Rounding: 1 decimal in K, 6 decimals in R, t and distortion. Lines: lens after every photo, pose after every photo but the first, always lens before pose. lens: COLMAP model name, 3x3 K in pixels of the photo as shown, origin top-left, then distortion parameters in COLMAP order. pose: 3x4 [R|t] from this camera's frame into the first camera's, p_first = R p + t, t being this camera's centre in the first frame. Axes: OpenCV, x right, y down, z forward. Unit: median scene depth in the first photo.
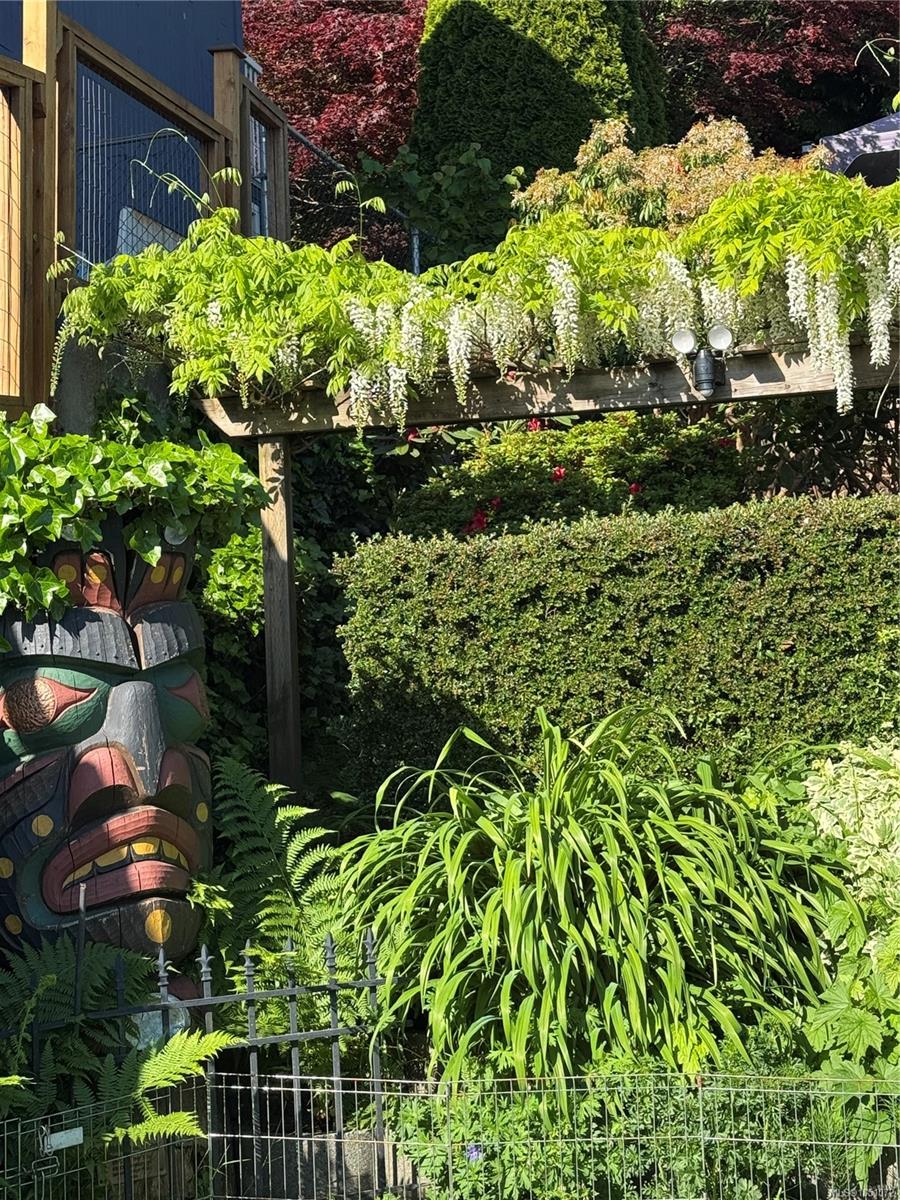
lens RADIAL K [[2199.9, 0, 417.8], [0, 2199.9, 623.6], [0, 0, 1]] dist [0.083886, 0.085733]
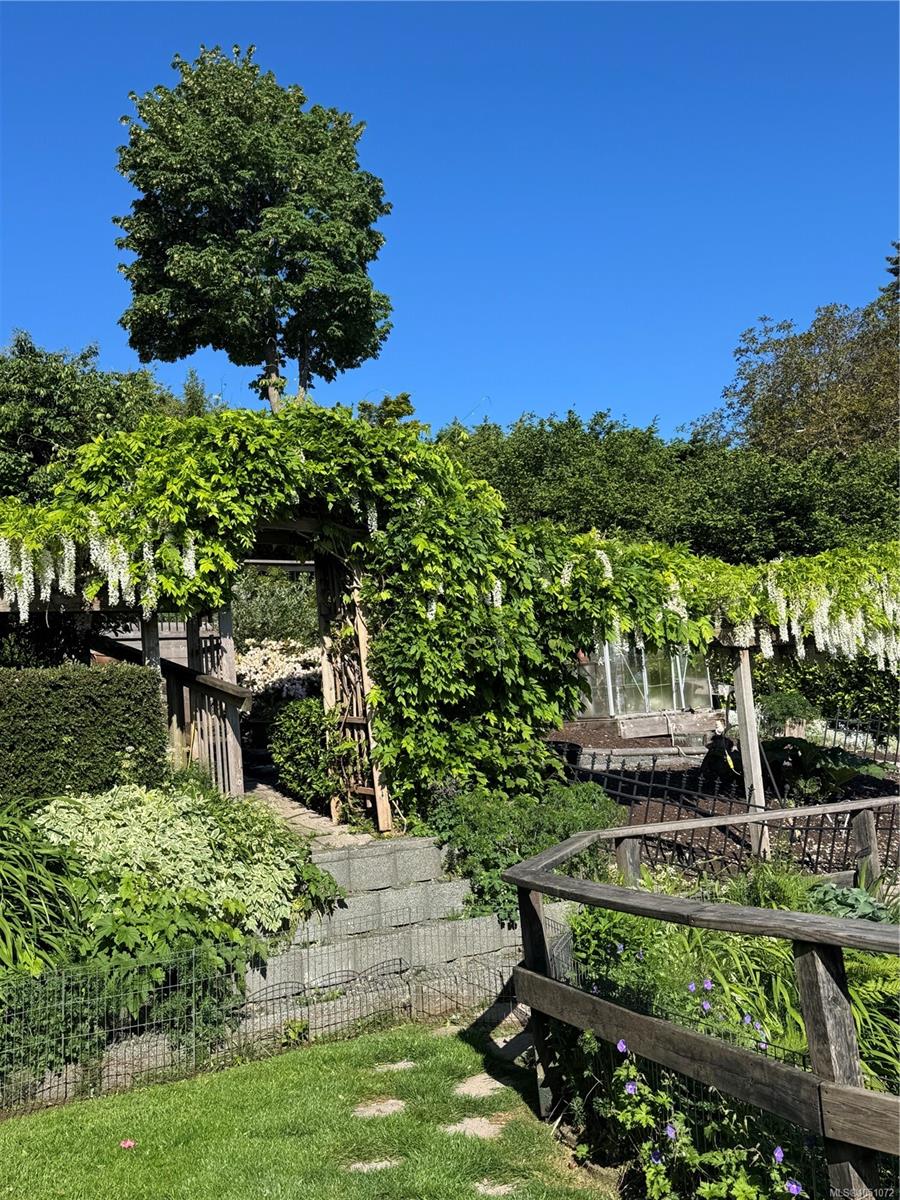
lens RADIAL K [[1190.1, 0, 450.0], [0, 1190.1, 600.0], [0, 0, 1]] dist [0.138117, -0.479587]
pose [[0.614121, 0.073667, 0.785767, -0.425536], [0.033492, 0.992305, -0.119206, 0.020916], [-0.788501, 0.099523, 0.606927, 0.088280]]
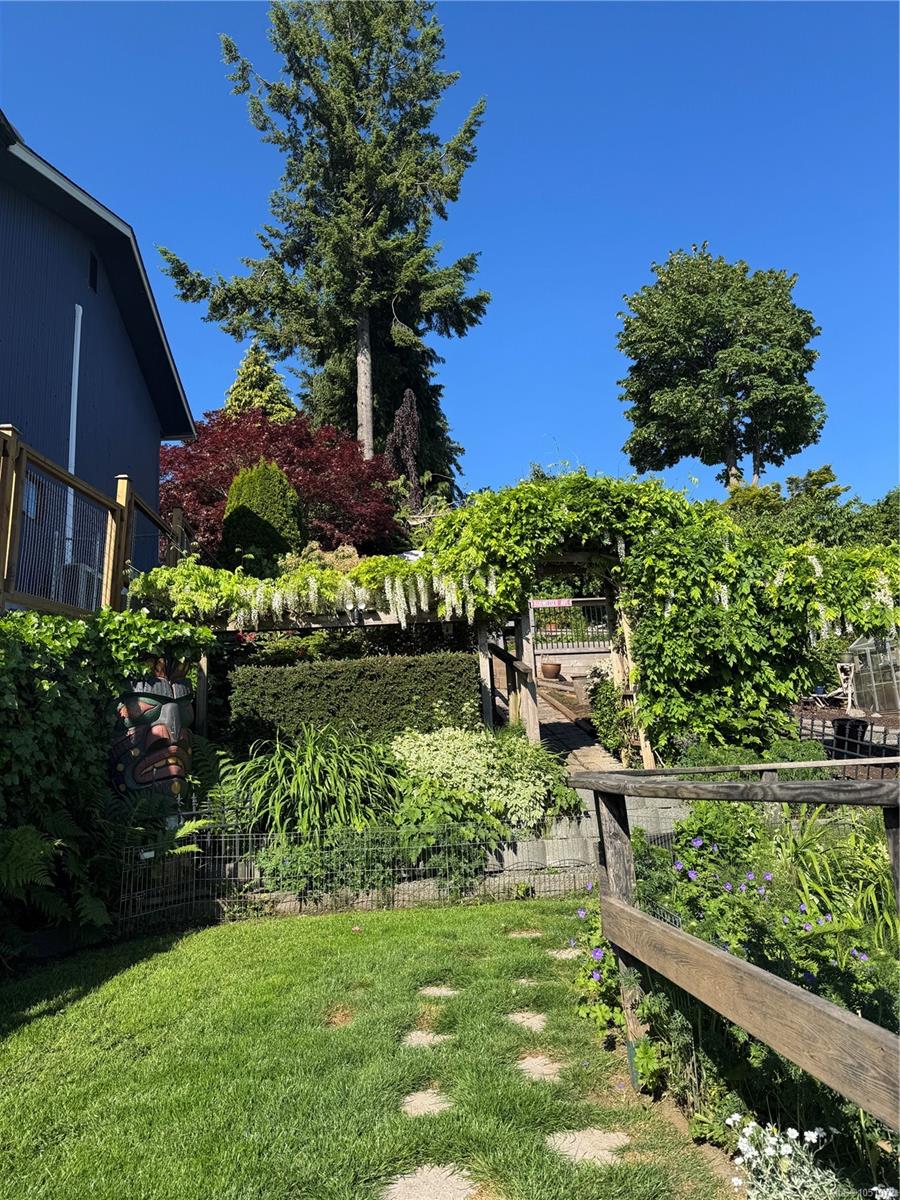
lens RADIAL K [[848.8, 0, 450.0], [0, 848.8, 600.0], [0, 0, 1]] dist [-0.005212, -0.004524]
pose [[0.949456, 0.061380, 0.307840, -0.126273], [-0.002799, 0.982312, -0.187228, 0.096542], [-0.313887, 0.176904, 0.932834, -0.177521]]
